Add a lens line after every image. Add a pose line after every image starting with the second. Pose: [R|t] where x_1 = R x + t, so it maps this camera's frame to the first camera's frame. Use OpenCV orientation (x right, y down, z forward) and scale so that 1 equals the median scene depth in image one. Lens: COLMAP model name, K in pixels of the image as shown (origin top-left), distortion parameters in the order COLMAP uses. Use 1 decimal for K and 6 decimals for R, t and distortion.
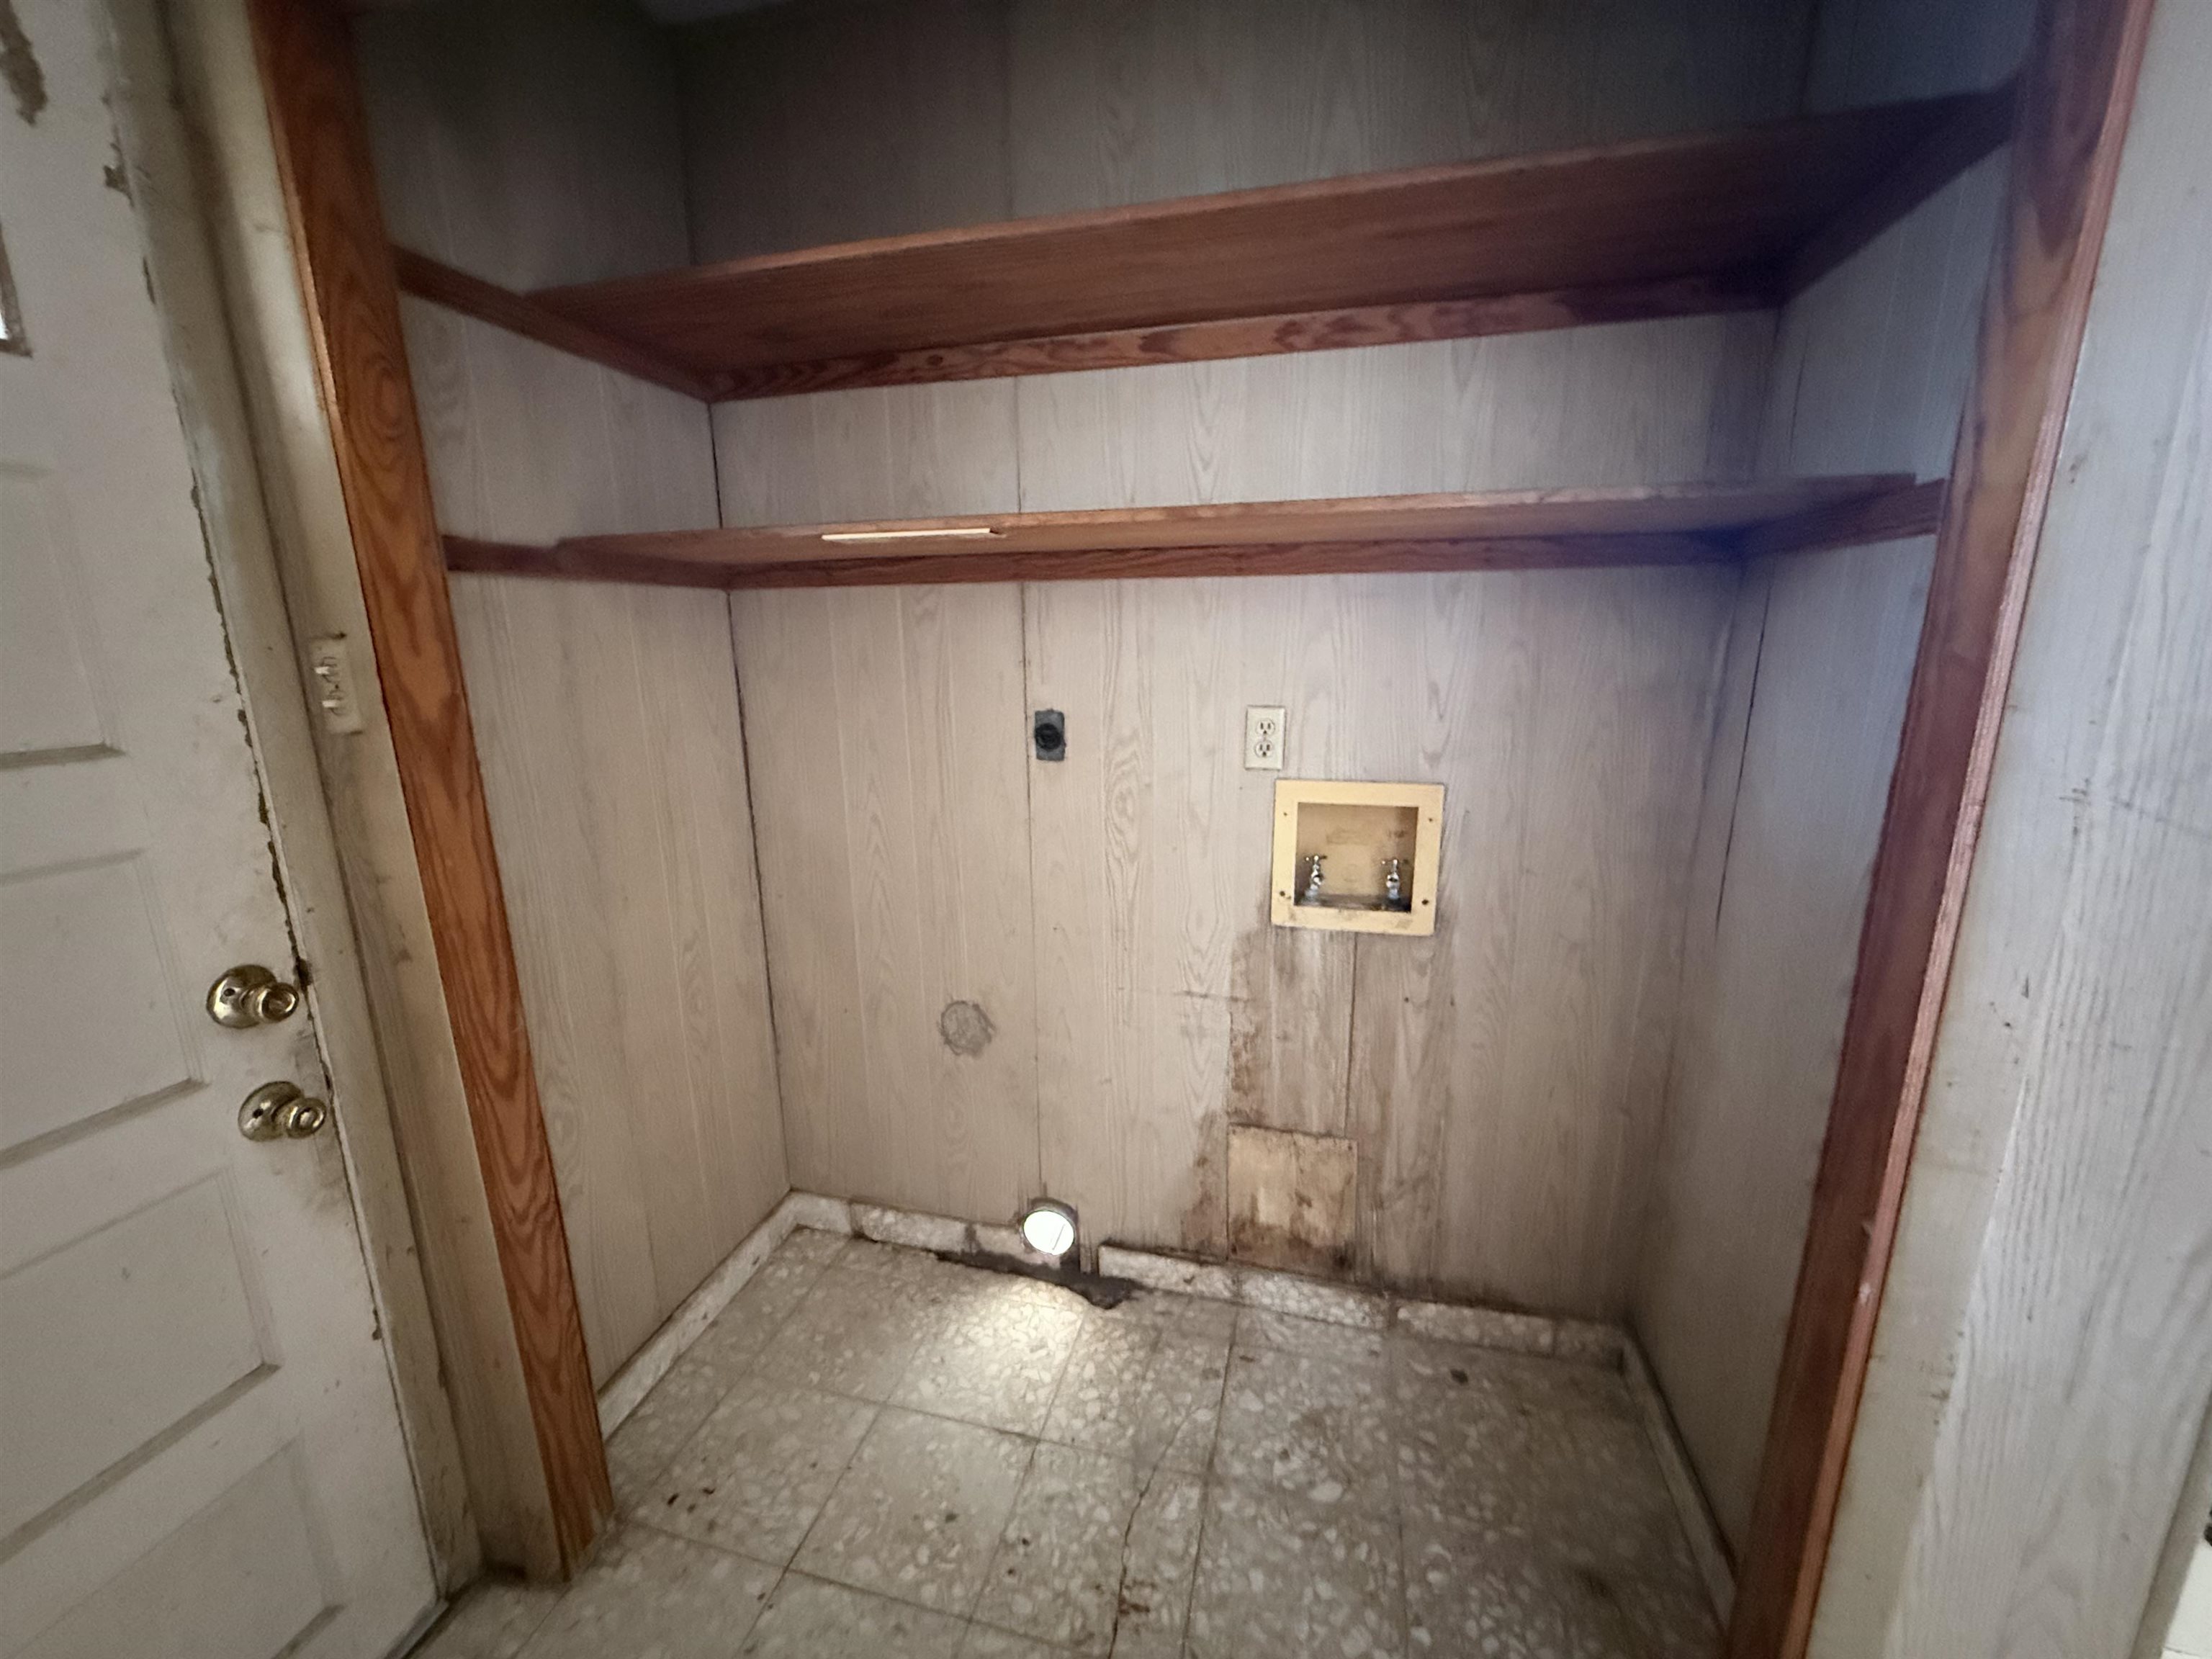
lens RADIAL K [[880.8, 0, 1104.9], [0, 880.8, 829.2], [0, 0, 1]] dist [-0.000120, 0.000005]
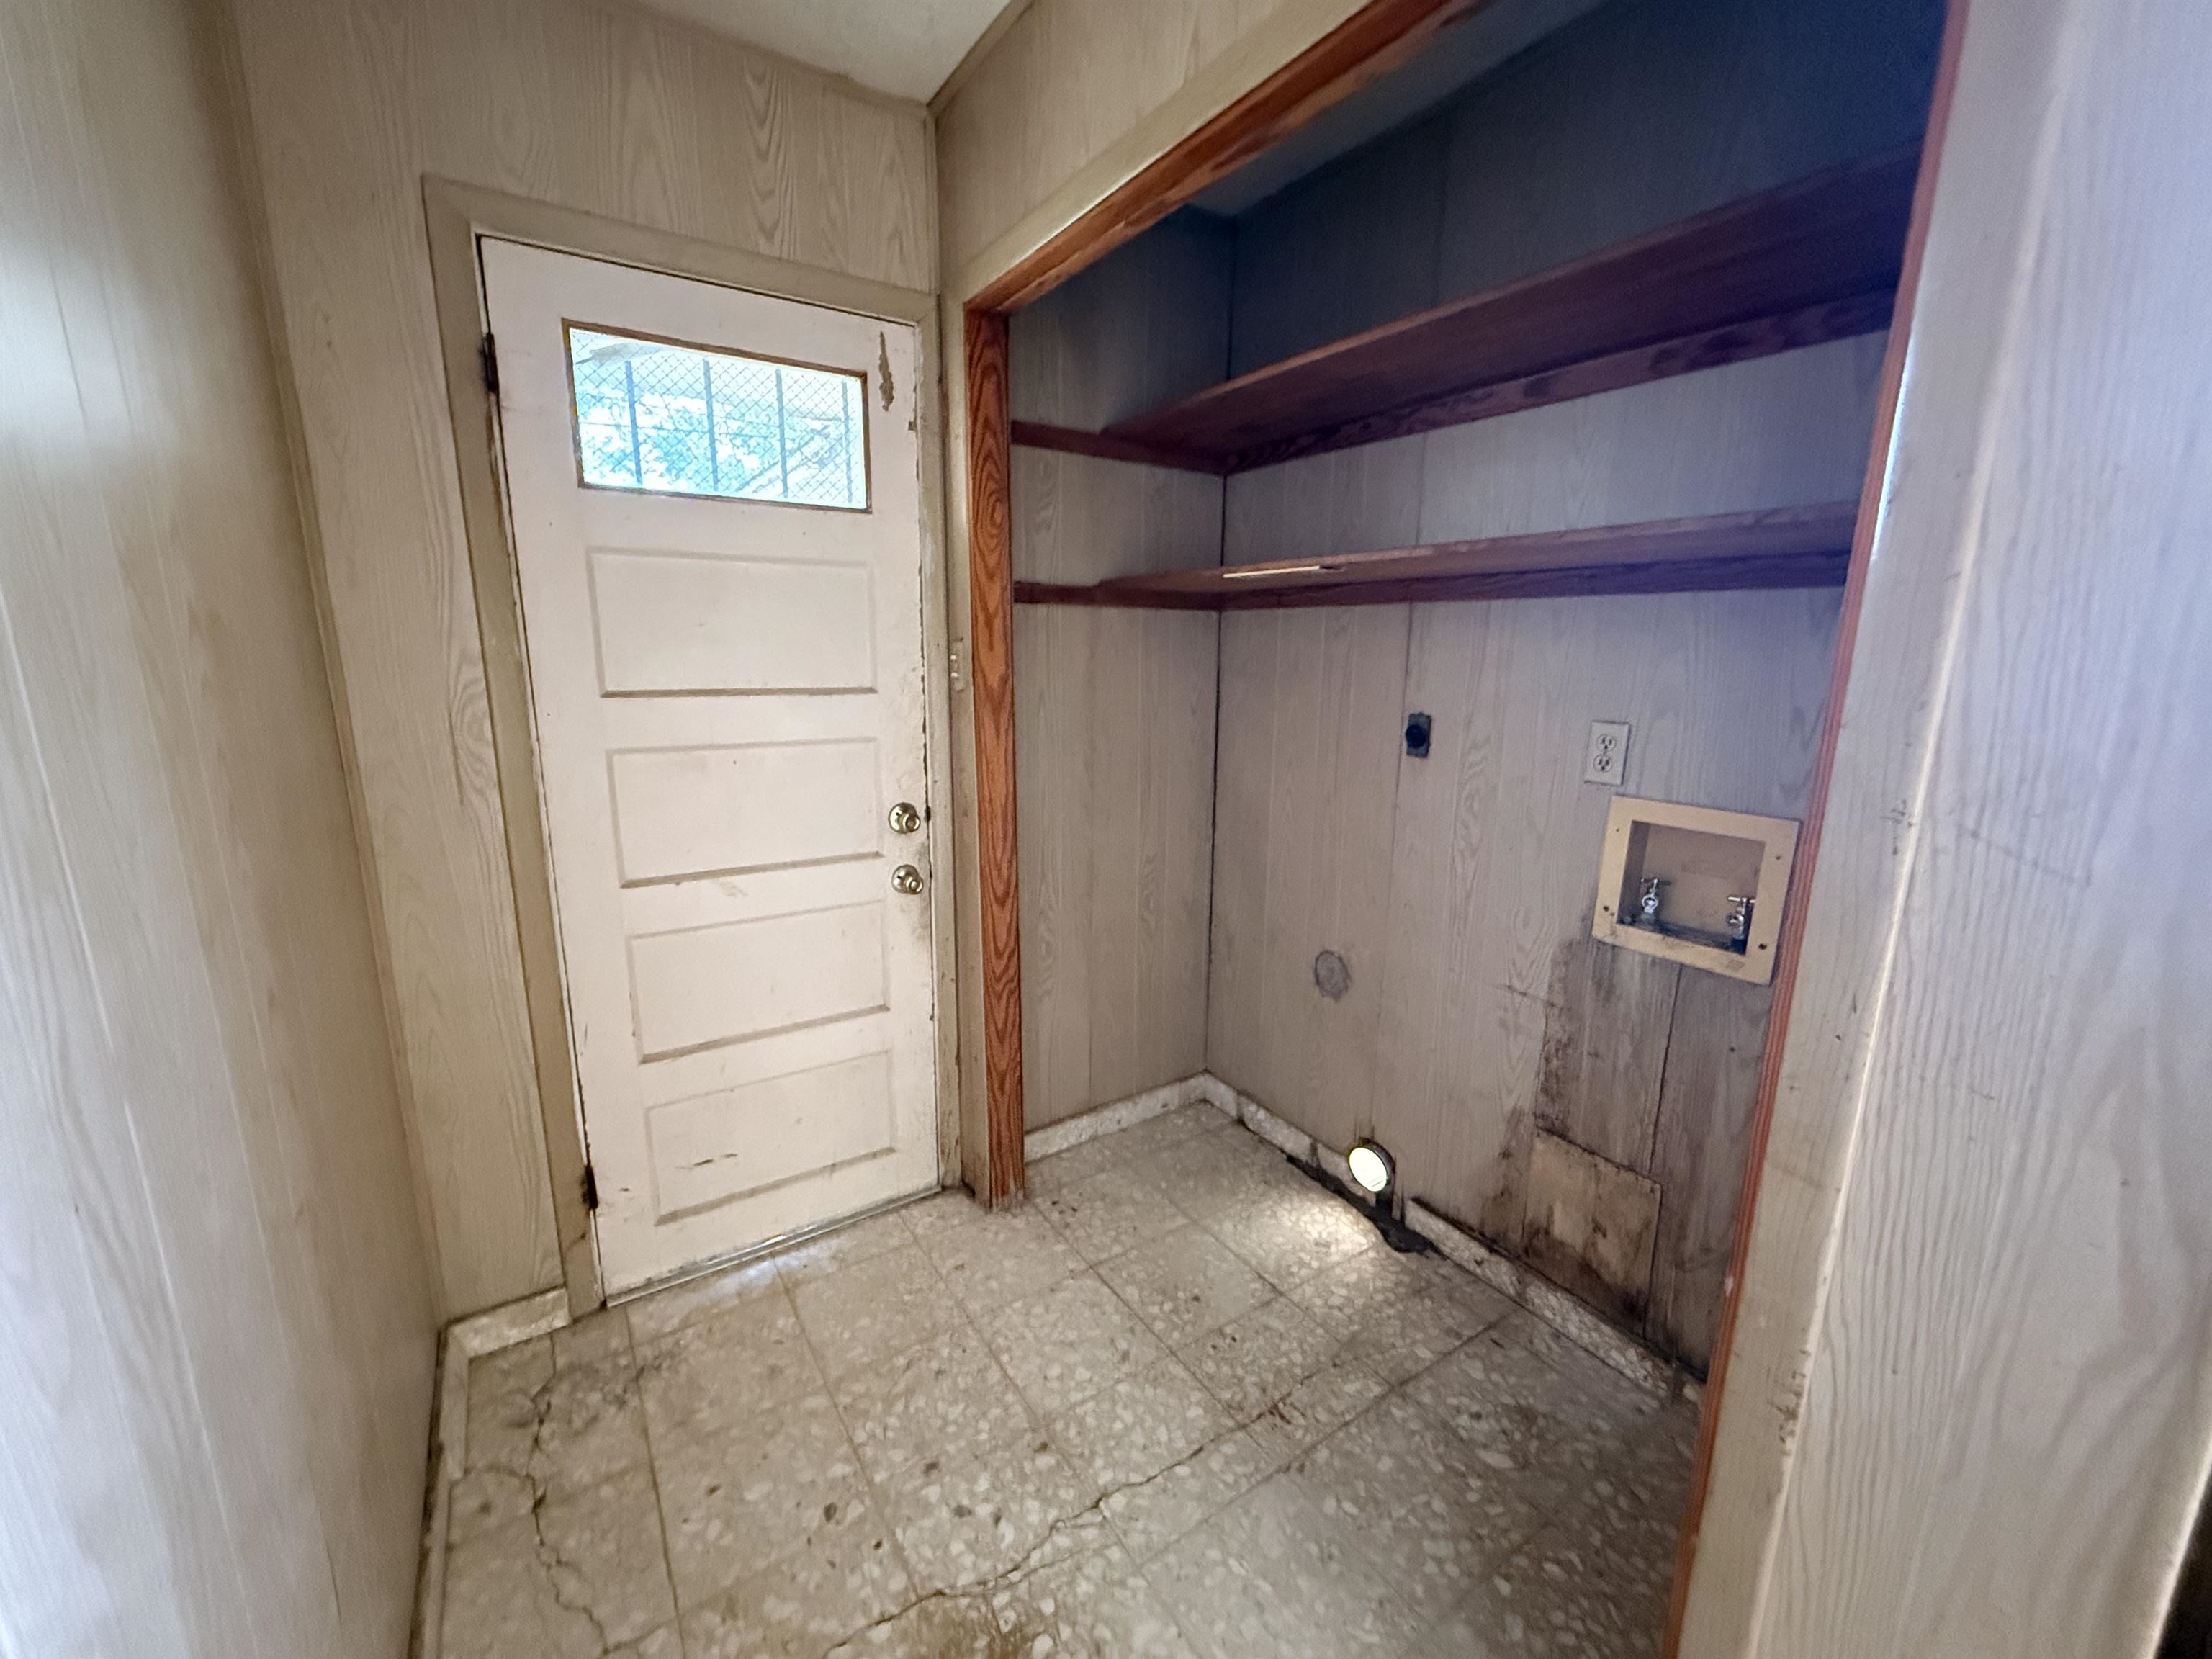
lens RADIAL K [[880.8, 0, 1107.0], [0, 880.8, 826.6], [0, 0, 1]] dist [-0.000120, 0.000005]
pose [[0.749212, 0.151512, -0.644768, 0.433344], [-0.162514, 0.985777, 0.042805, 0.031997], [0.642083, 0.072714, 0.763179, -0.149242]]
